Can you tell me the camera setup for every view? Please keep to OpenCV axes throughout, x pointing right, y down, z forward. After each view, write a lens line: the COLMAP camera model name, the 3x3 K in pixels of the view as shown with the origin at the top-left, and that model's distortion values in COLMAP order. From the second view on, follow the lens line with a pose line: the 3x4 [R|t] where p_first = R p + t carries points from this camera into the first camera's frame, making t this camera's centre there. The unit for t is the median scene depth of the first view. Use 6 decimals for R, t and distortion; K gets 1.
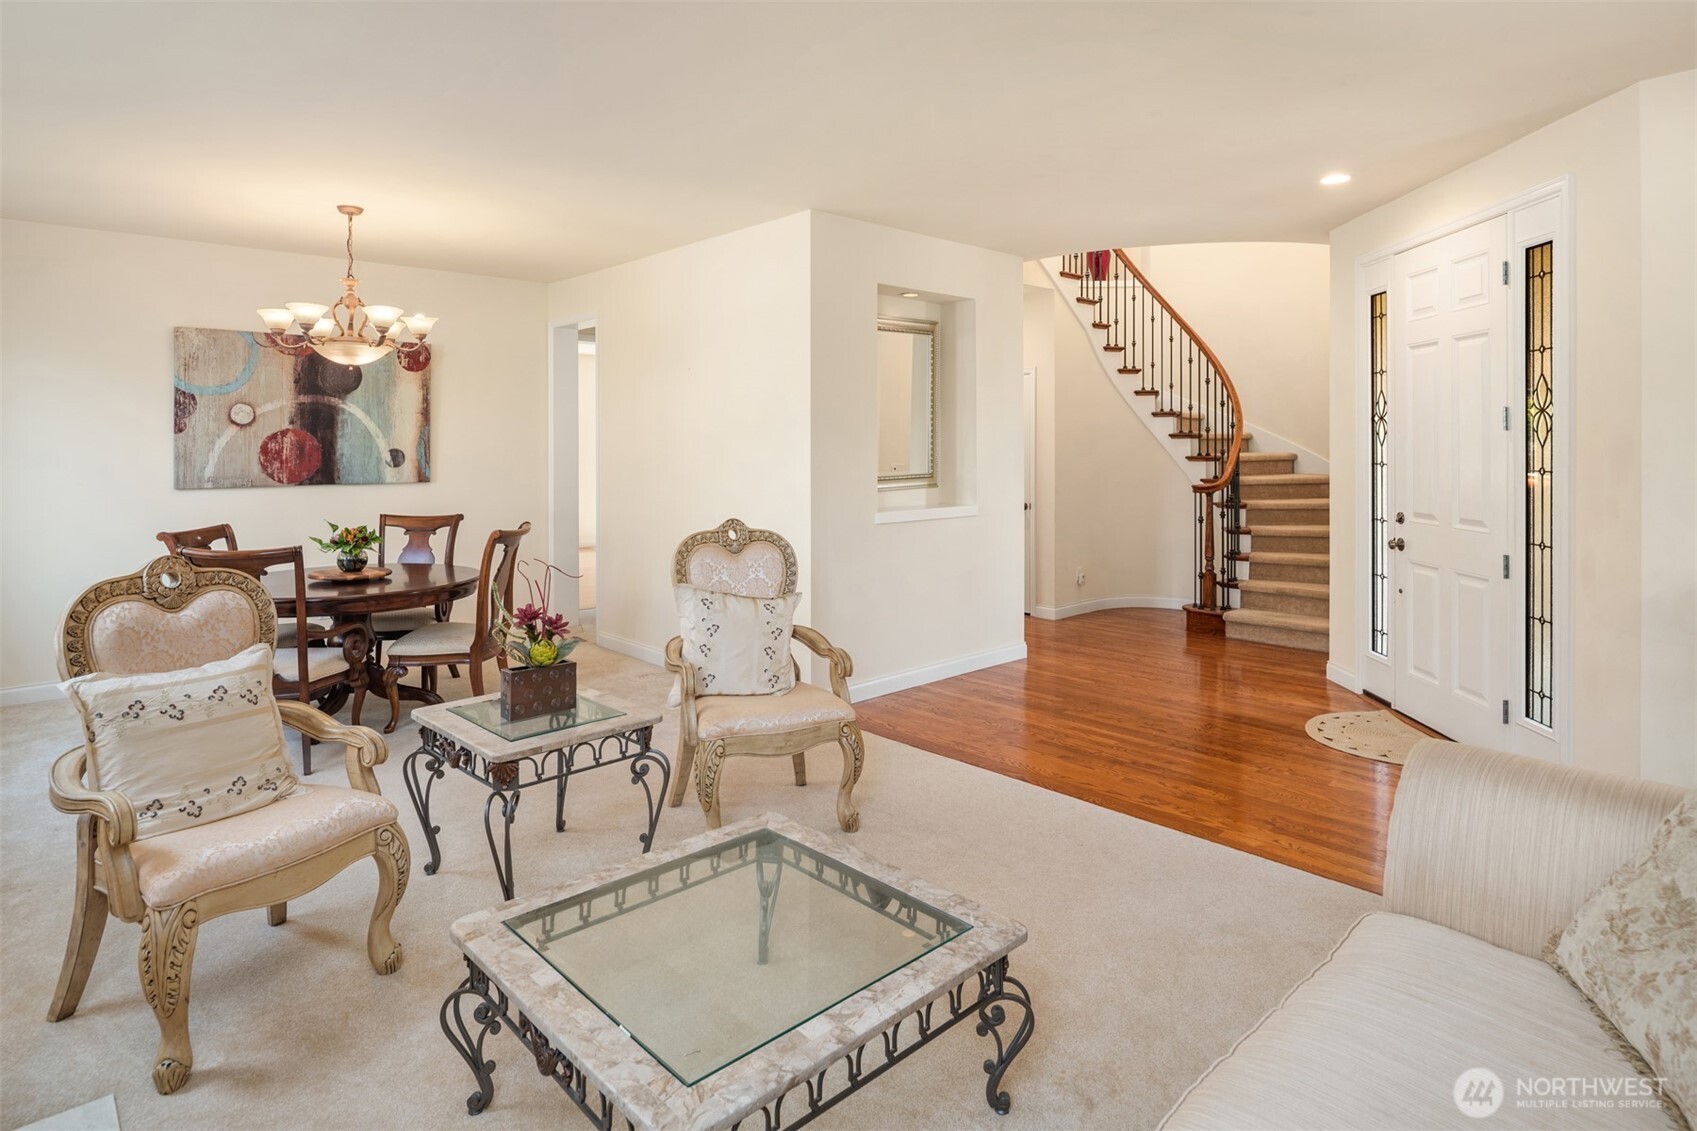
lens RADIAL K [[939.8, 0, 875.3], [0, 939.8, 431.5], [0, 0, 1]] dist [0.008227, -0.010598]
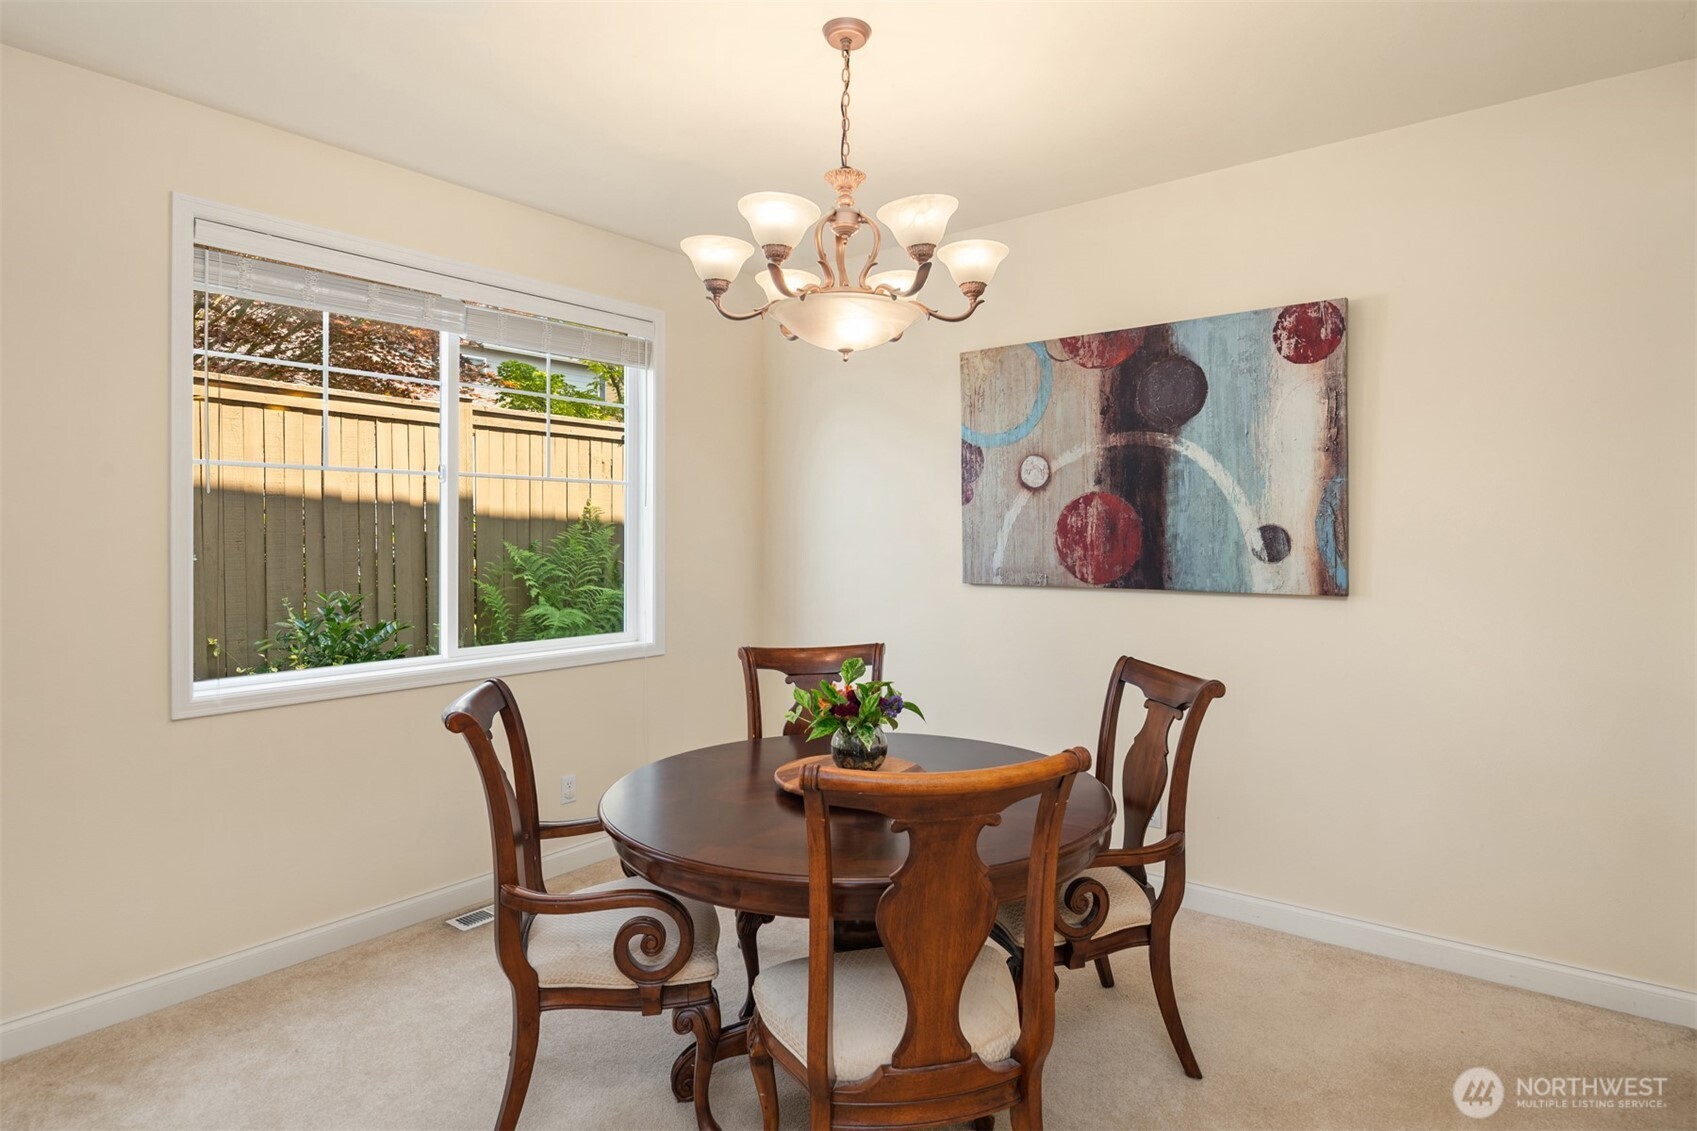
lens RADIAL K [[939.8, 0, 854.6], [0, 939.8, 541.7], [0, 0, 1]] dist [0.008227, -0.010598]
pose [[0.145141, 0.008995, -0.989370, -0.055545], [0.015998, 0.999807, 0.011437, 0.019311], [0.989282, -0.017488, 0.144969, 0.768512]]
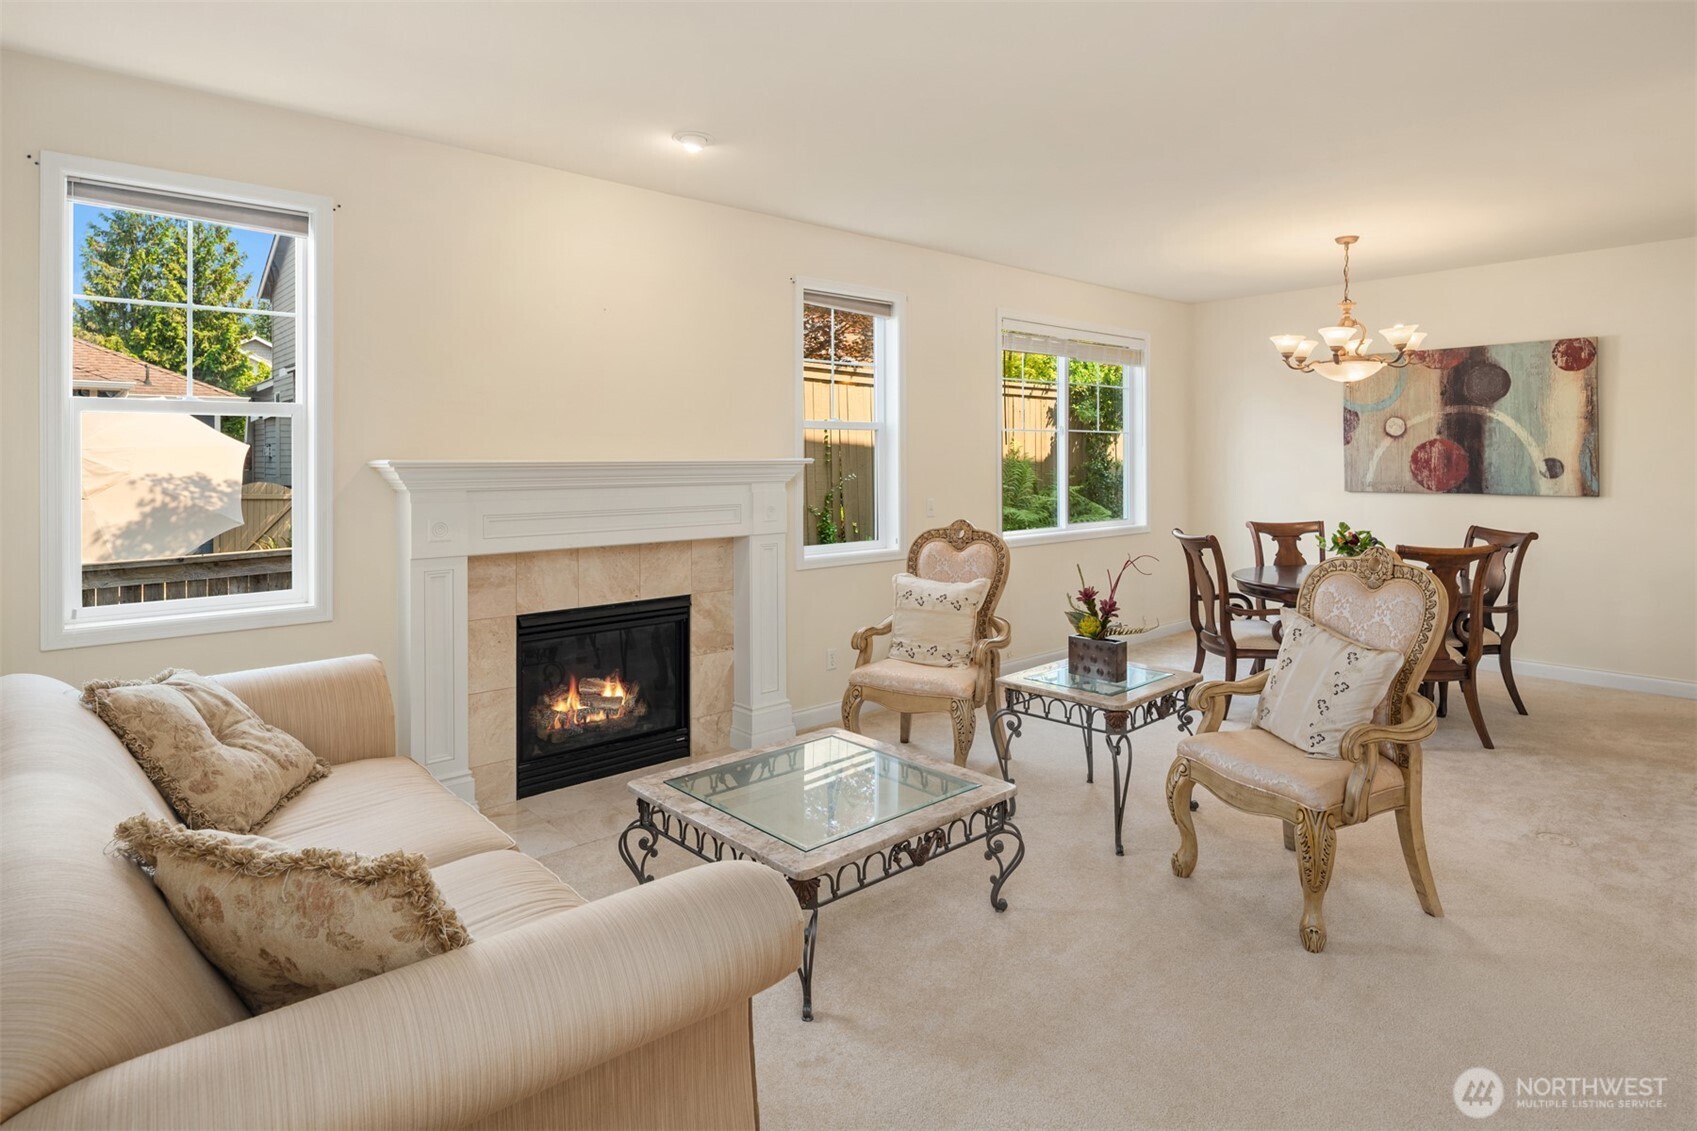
lens RADIAL K [[939.8, 0, 847.2], [0, 939.8, 457.8], [0, 0, 1]] dist [0.008227, -0.010598]
pose [[-0.031815, 0.003919, -0.999486, 0.455926], [0.019843, 0.999798, 0.003288, 0.001671], [0.999297, -0.019729, -0.031887, 0.376124]]
